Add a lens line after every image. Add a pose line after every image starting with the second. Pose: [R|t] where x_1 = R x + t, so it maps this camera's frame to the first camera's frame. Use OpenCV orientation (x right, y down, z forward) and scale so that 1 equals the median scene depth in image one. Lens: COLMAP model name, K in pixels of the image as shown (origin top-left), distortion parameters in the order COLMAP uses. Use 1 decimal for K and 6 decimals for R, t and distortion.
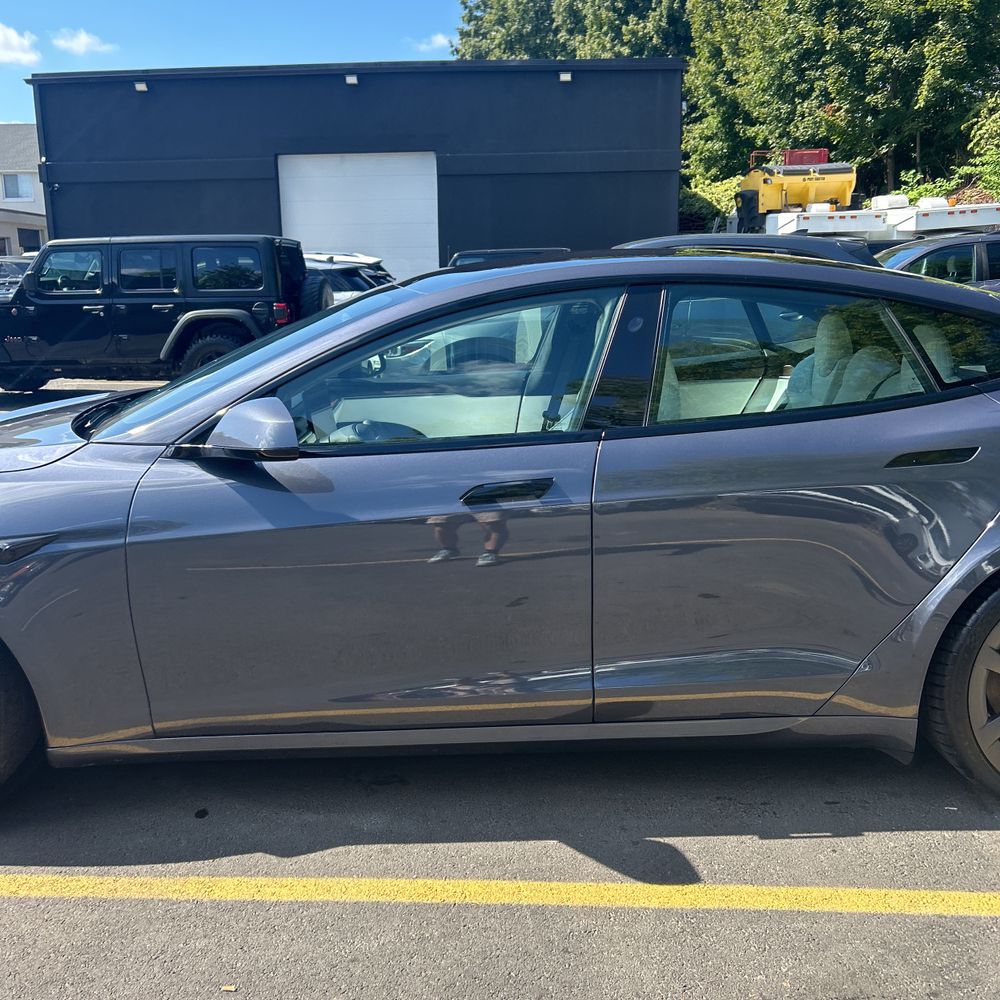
lens RADIAL K [[1007.5, 0, 518.3], [0, 1007.5, 473.3], [0, 0, 1]] dist [0.010261, 0.000000]
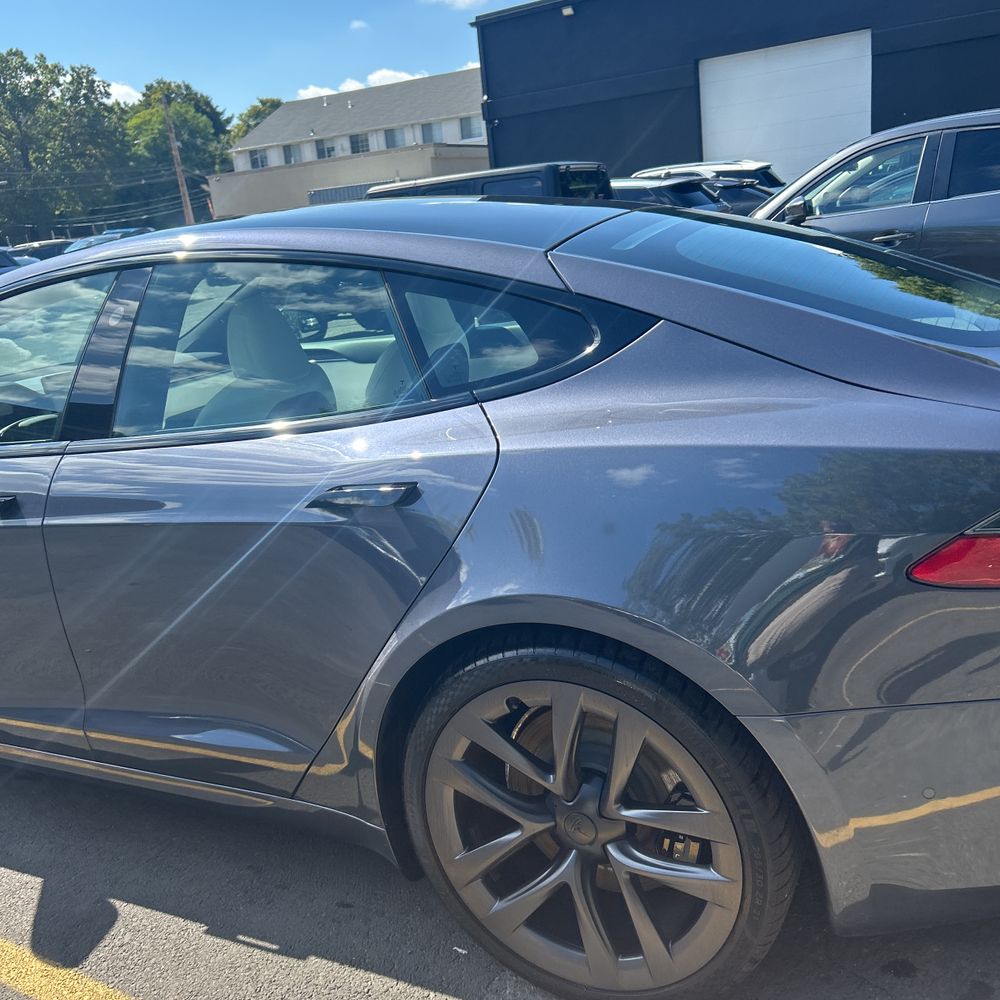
lens RADIAL K [[1007.5, 0, 514.0], [0, 1007.5, 492.3], [0, 0, 1]] dist [0.010261, 0.000000]
pose [[0.882201, 0.048191, -0.468400, 0.083300], [0.001957, 0.994365, 0.105989, -0.009320], [0.470868, -0.094420, 0.877136, 0.040487]]
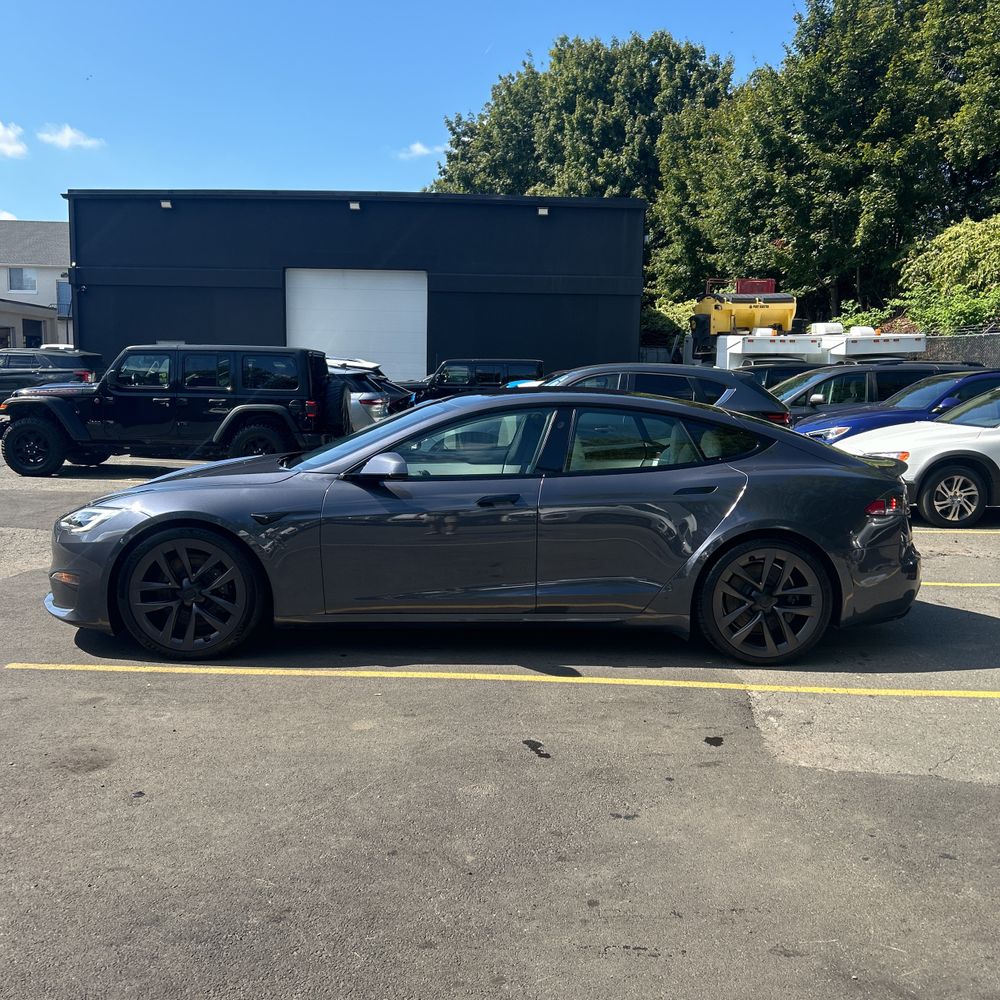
lens RADIAL K [[1007.5, 0, 521.0], [0, 1007.5, 480.7], [0, 0, 1]] dist [0.010261, 0.000000]
pose [[0.999053, 0.031799, 0.029712, -0.002738], [-0.028941, 0.995327, -0.092120, 0.016803], [-0.032502, 0.091173, 0.995305, -0.110044]]
